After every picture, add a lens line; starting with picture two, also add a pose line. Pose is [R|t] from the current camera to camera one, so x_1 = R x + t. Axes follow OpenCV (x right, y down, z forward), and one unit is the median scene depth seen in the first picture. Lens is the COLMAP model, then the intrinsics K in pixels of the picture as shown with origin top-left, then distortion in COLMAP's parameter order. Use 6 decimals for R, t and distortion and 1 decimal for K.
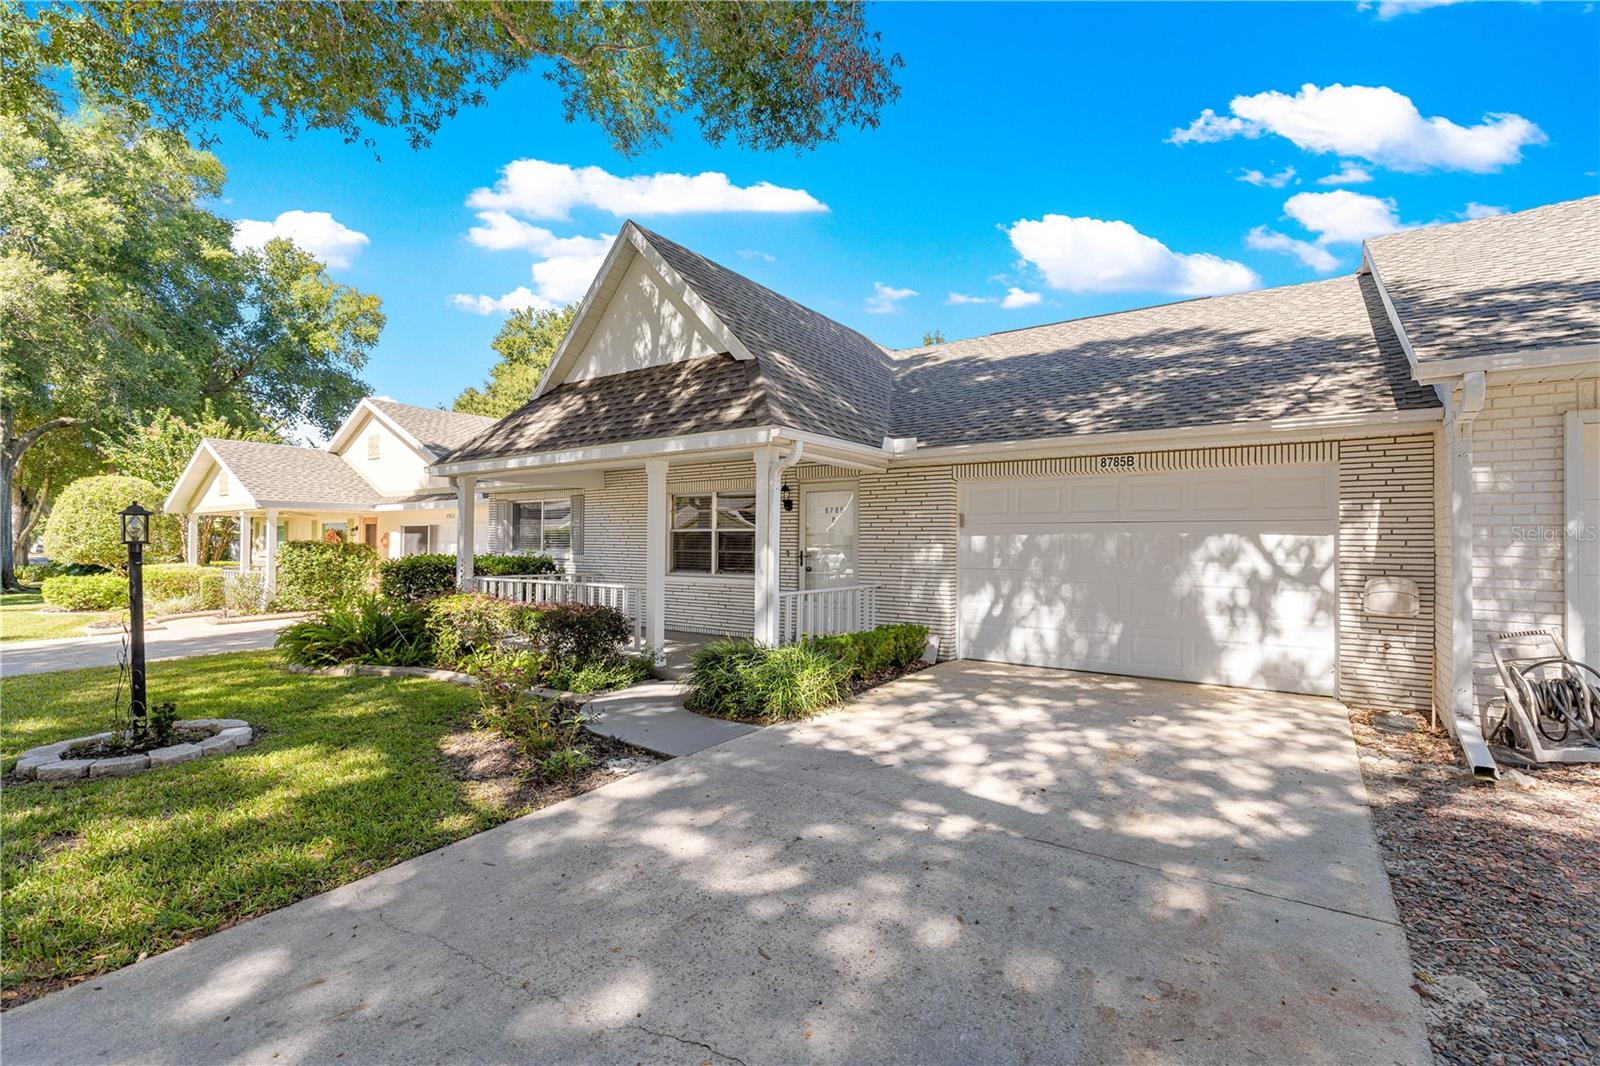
lens RADIAL K [[722.0, 0, 793.0], [0, 722.0, 528.5], [0, 0, 1]] dist [0.008406, -0.002125]
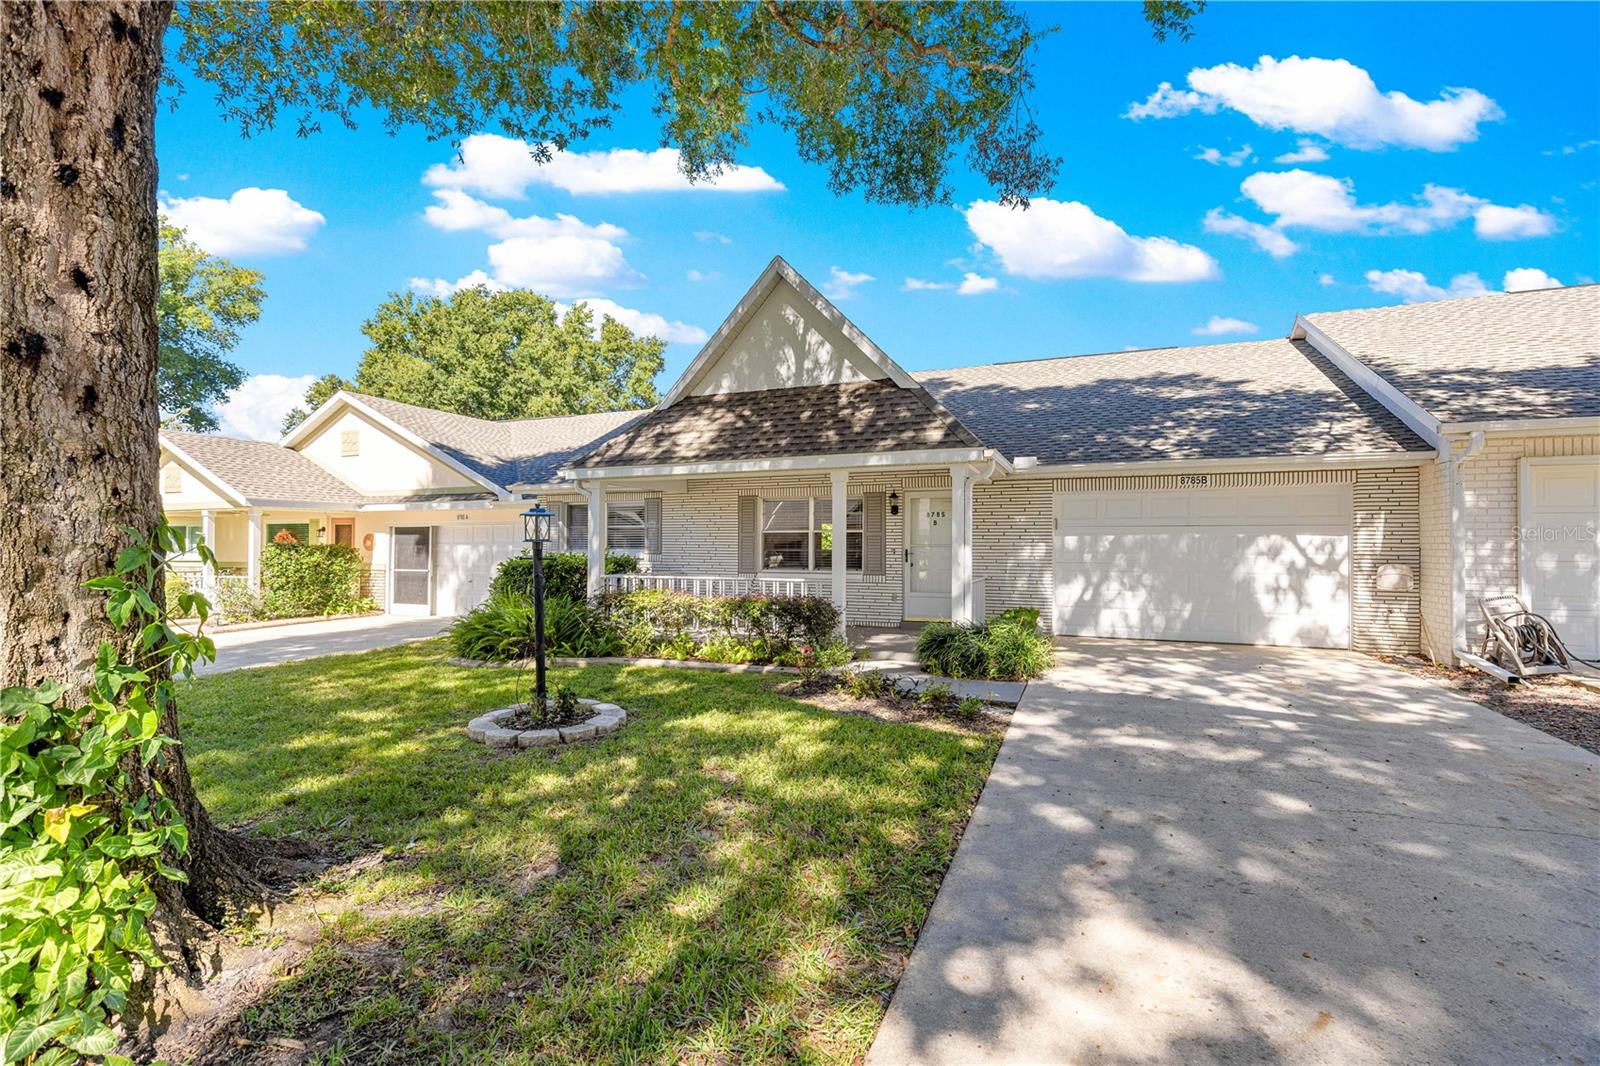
lens RADIAL K [[722.0, 0, 798.1], [0, 722.0, 534.7], [0, 0, 1]] dist [0.008406, -0.002125]
pose [[0.975015, 0.001676, 0.222132, -0.509896], [-0.002787, 0.999985, 0.004688, 0.002751], [-0.222121, -0.005190, 0.975005, -0.121288]]
